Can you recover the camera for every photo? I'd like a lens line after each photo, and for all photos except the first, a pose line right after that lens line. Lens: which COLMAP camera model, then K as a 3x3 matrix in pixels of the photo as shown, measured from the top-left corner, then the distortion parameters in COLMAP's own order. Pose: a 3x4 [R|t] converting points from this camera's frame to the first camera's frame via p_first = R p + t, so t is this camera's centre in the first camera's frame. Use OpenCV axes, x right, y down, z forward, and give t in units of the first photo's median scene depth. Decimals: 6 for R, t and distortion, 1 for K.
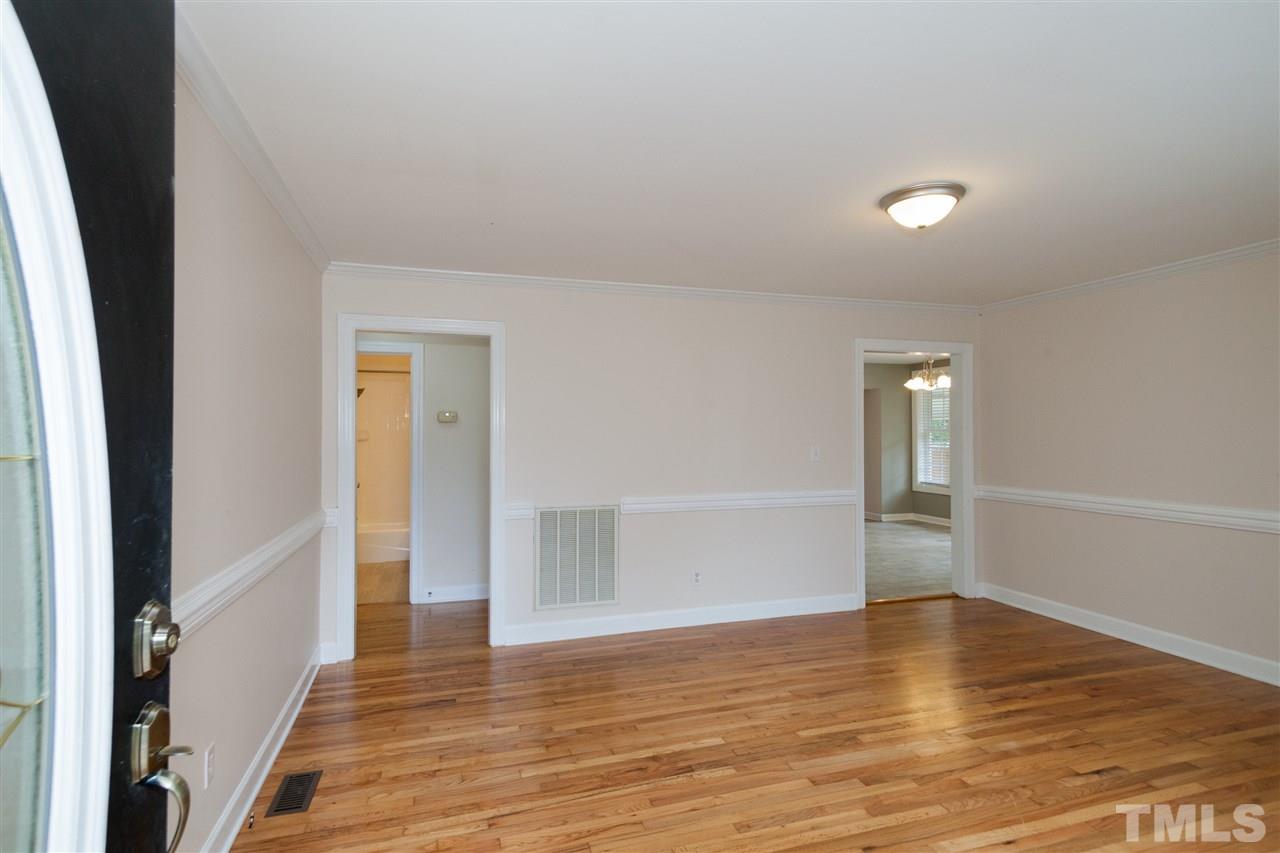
lens RADIAL K [[604.7, 0, 583.6], [0, 604.7, 423.4], [0, 0, 1]] dist [0.000854, -0.000727]
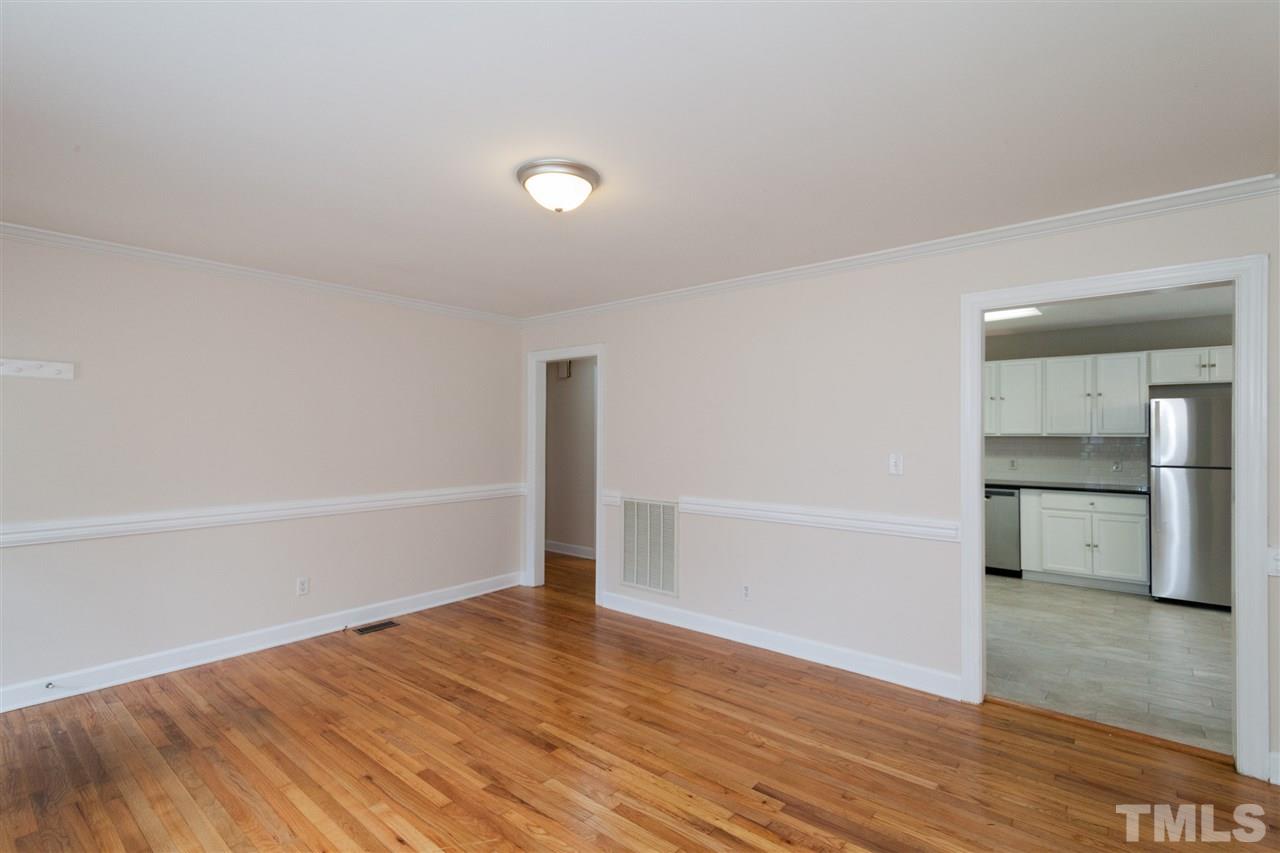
lens RADIAL K [[578.0, 0, 640.0], [0, 578.0, 426.5], [0, 0, 1]] dist [0.008281, -0.000407]
pose [[0.581342, -0.002248, -0.813656, 1.103019], [0.009979, 0.999941, 0.004367, -0.001936], [0.813598, -0.010658, 0.581330, 0.489940]]
